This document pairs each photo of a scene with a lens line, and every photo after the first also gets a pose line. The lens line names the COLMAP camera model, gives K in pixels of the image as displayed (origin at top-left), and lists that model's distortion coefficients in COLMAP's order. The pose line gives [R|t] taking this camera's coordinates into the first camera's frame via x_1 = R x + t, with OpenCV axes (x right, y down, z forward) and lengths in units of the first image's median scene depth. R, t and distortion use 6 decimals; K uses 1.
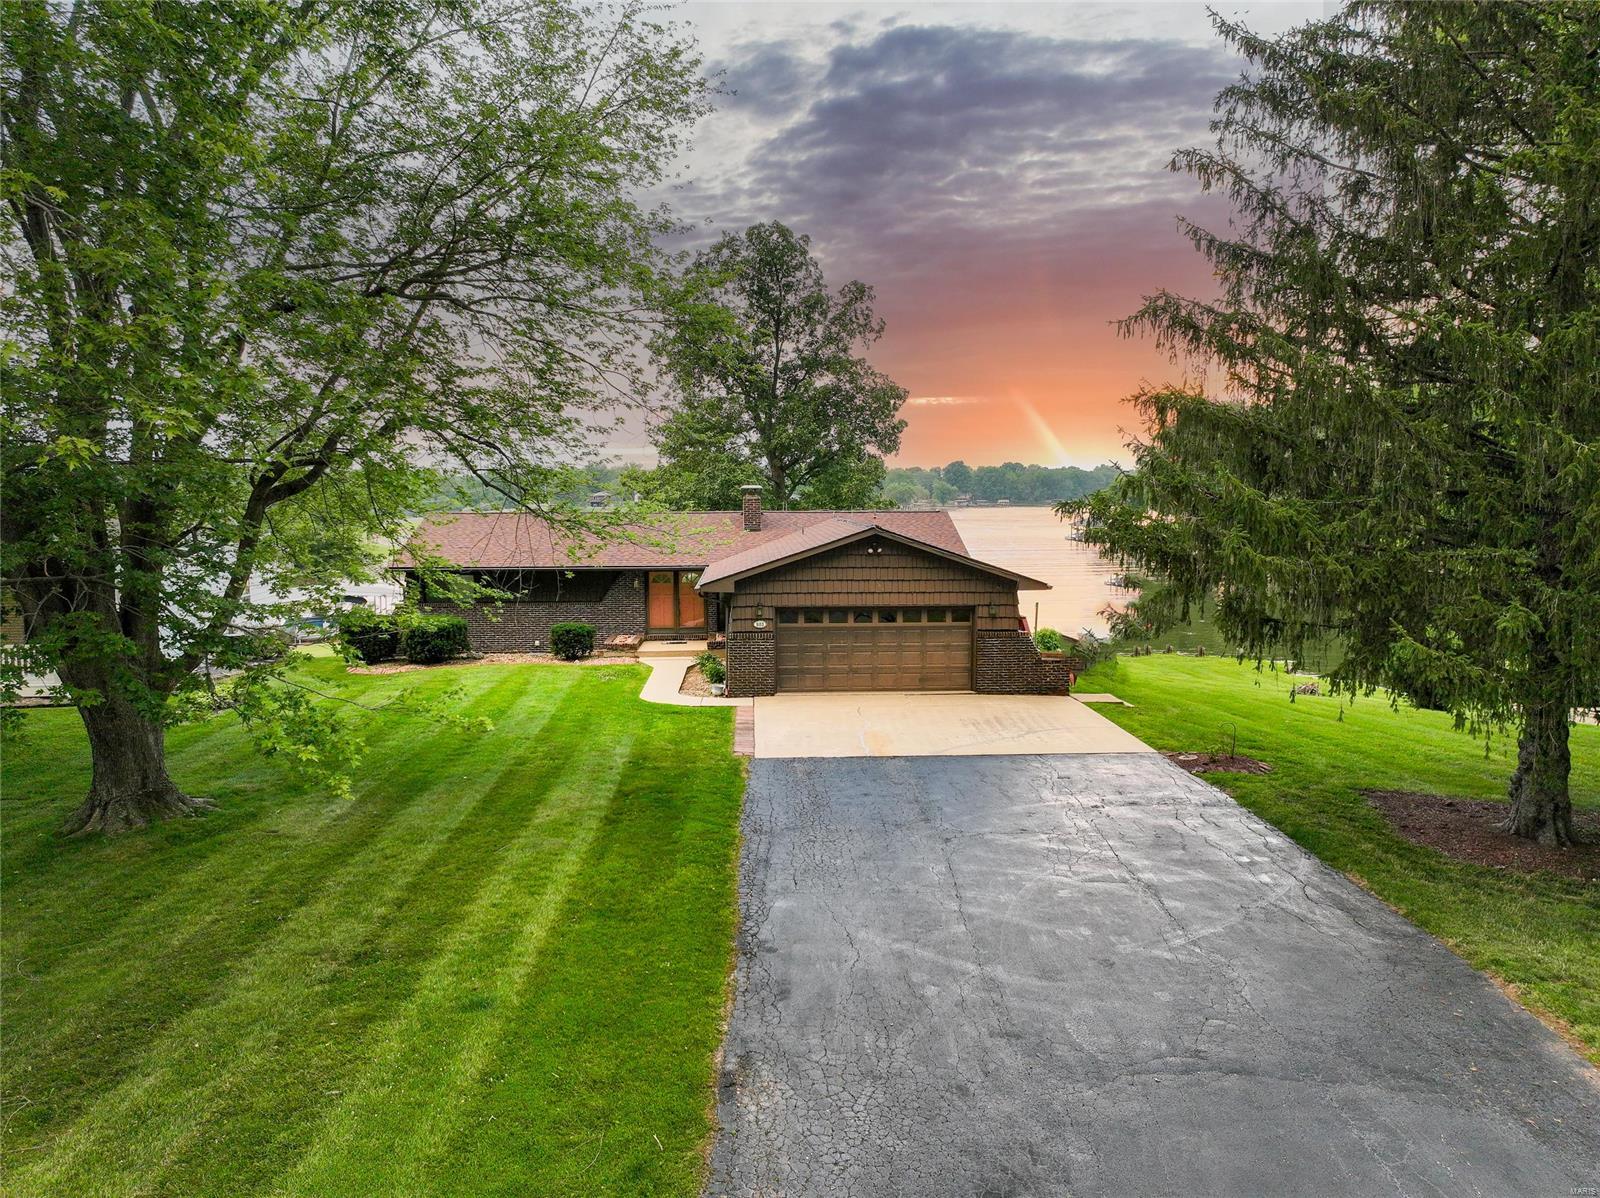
lens RADIAL K [[1113.8, 0, 800.0], [0, 1113.8, 599.0], [0, 0, 1]] dist [0.005687, 0.001817]
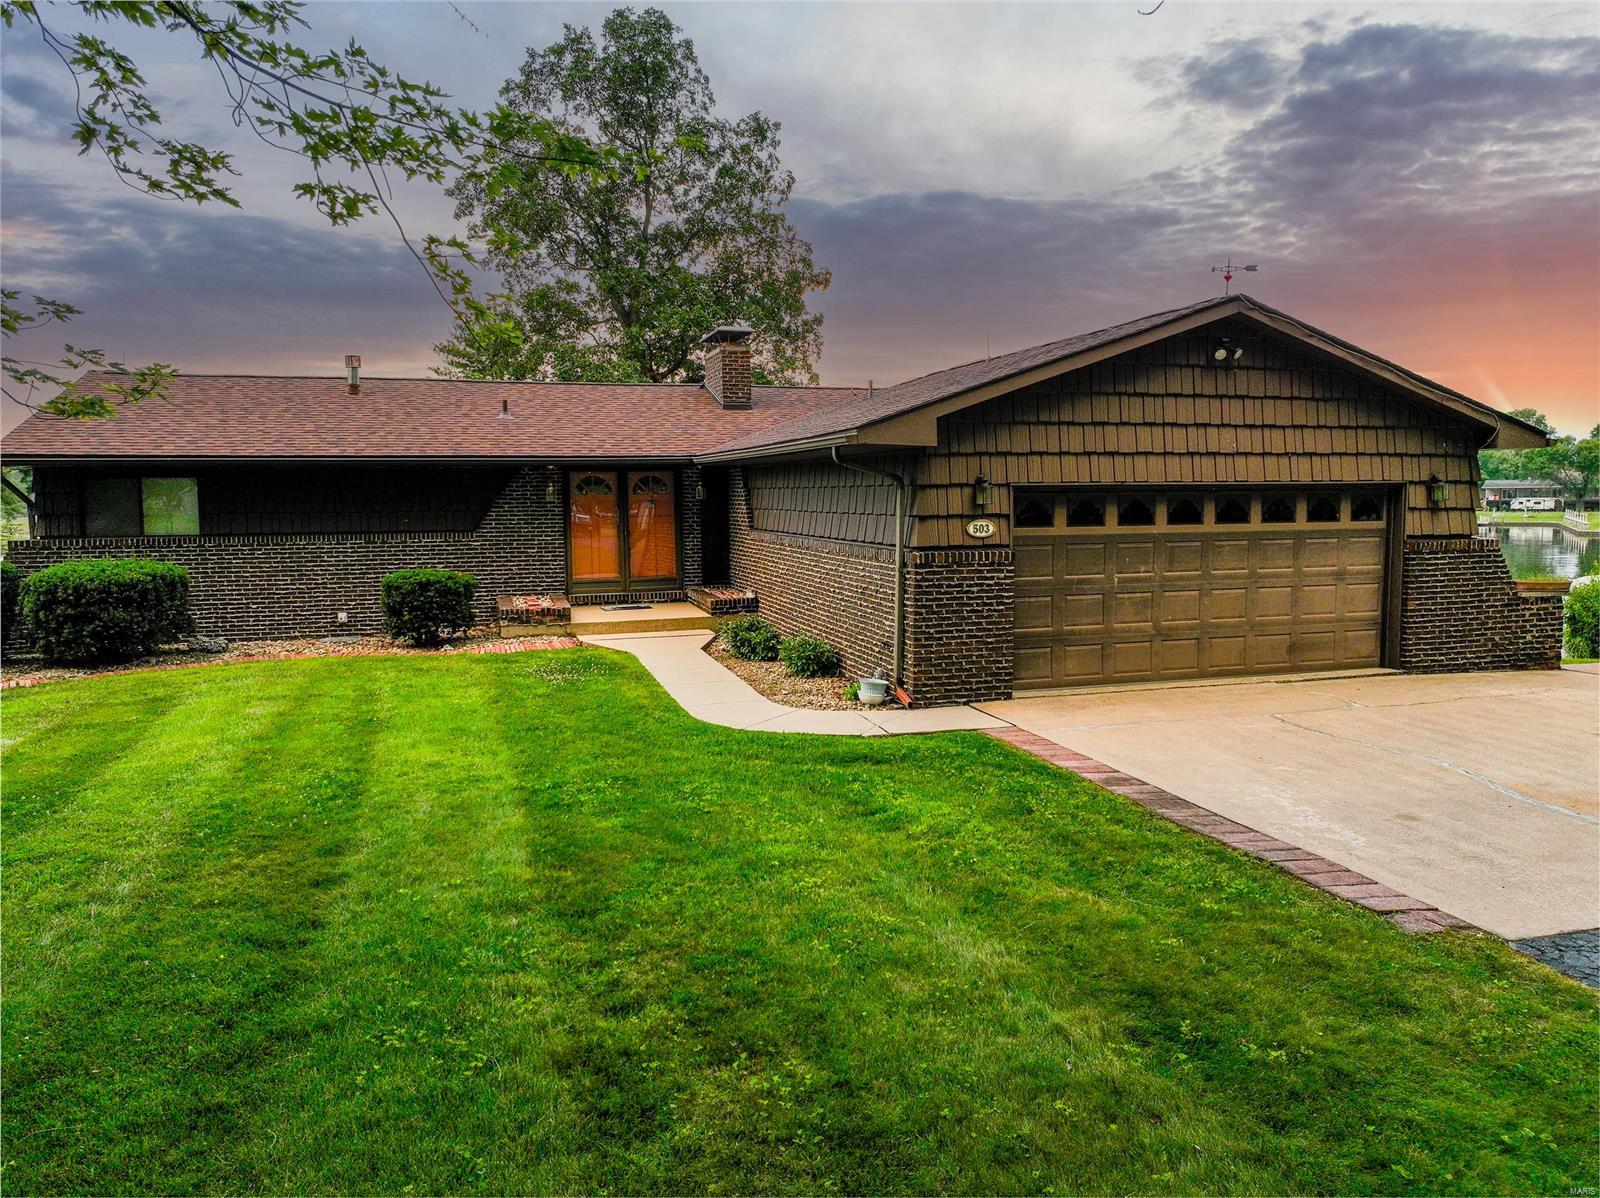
lens RADIAL K [[1113.8, 0, 800.0], [0, 1113.8, 599.0], [0, 0, 1]] dist [0.005687, 0.001817]
pose [[0.972144, -0.028542, 0.232641, -0.194924], [0.028223, 0.999591, 0.004700, 0.044295], [-0.232680, 0.001997, 0.972551, 0.600143]]
